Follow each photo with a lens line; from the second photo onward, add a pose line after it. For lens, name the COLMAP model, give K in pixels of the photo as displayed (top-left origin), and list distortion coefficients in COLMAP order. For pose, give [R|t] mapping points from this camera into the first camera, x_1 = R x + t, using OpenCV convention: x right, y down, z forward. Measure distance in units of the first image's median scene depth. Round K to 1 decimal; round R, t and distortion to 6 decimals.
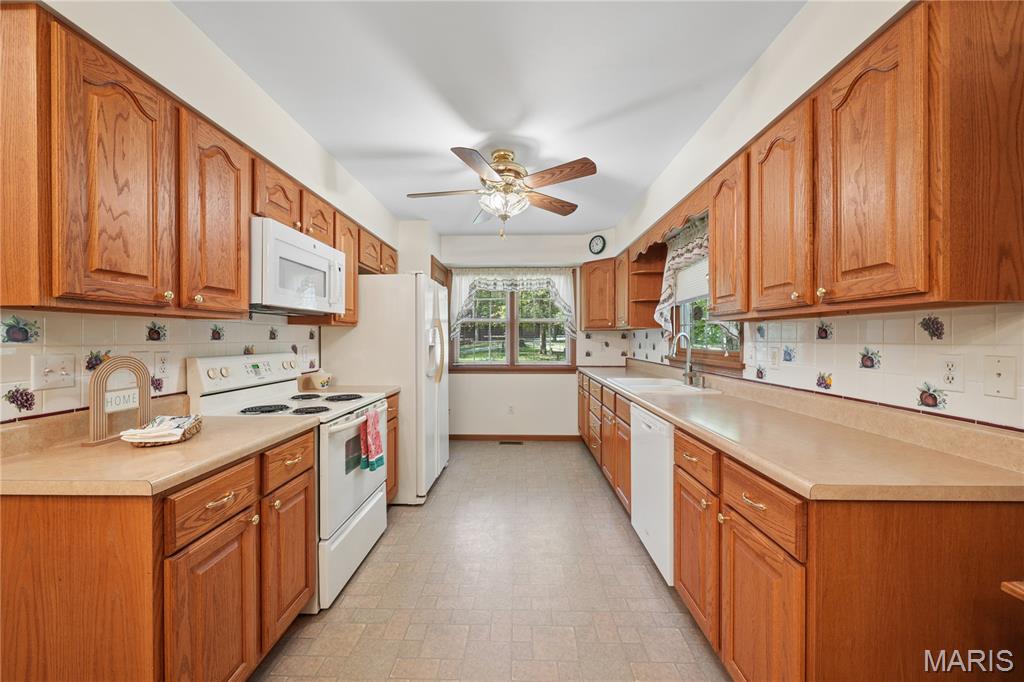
lens RADIAL K [[385.0, 0, 511.5], [0, 385.0, 337.1], [0, 0, 1]] dist [-0.000289, -0.000055]
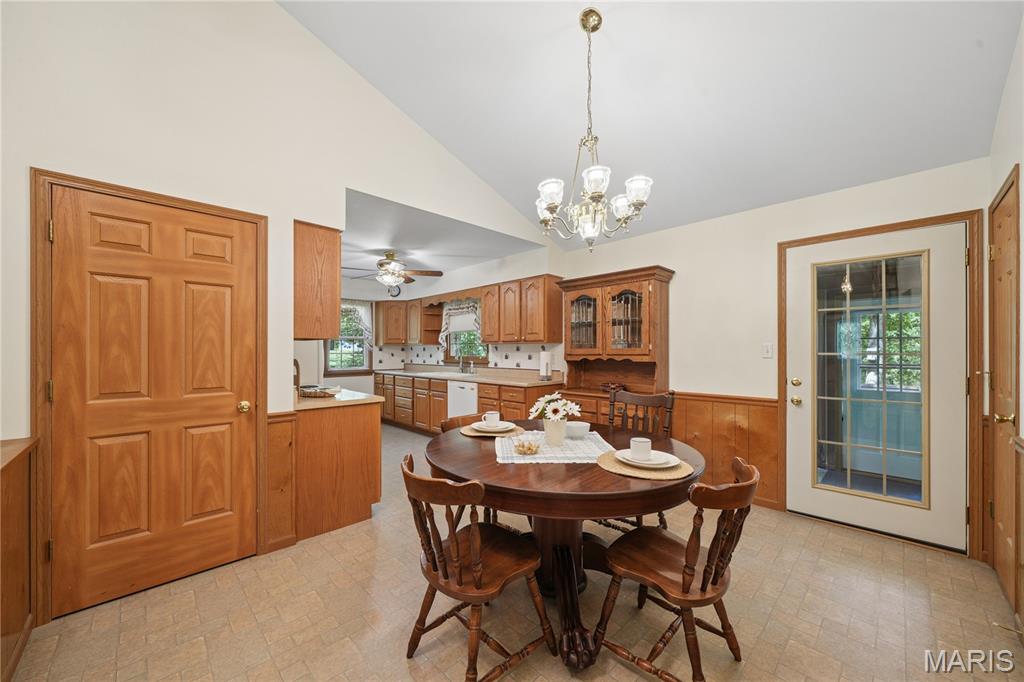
lens RADIAL K [[385.0, 0, 513.0], [0, 385.0, 348.9], [0, 0, 1]] dist [-0.000289, -0.000055]
pose [[0.702693, 0.007978, 0.711449, -0.700206], [-0.004873, 0.999968, -0.006401, 0.003645], [-0.711477, 0.001031, 0.702709, -0.563395]]
